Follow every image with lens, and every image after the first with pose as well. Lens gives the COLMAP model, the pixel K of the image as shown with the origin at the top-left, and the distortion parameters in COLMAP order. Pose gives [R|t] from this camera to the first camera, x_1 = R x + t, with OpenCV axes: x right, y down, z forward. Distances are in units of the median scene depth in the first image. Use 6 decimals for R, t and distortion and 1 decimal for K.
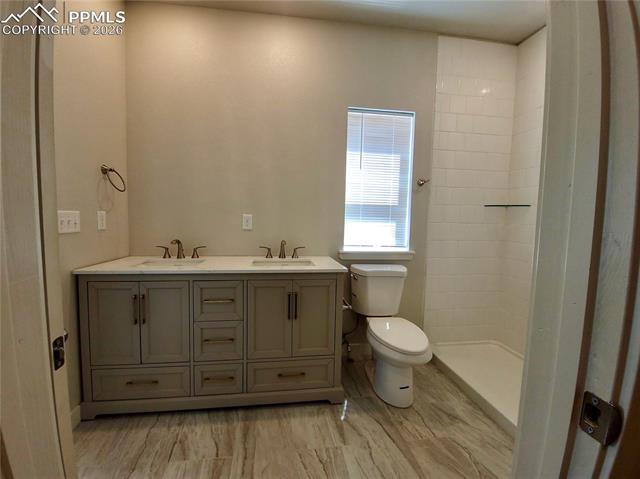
lens RADIAL K [[253.2, 0, 306.4], [0, 253.2, 235.2], [0, 0, 1]] dist [0.000885, -0.009353]
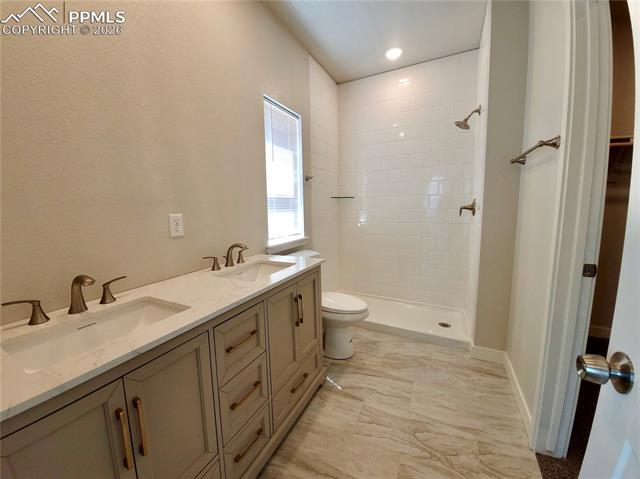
lens RADIAL K [[253.2, 0, 306.4], [0, 253.2, 235.2], [0, 0, 1]] dist [0.000885, -0.009353]
pose [[0.576912, -0.127400, 0.806809, -0.721569], [0.086527, 0.991736, 0.094729, -0.075195], [-0.812210, 0.015161, 0.583168, 0.416552]]
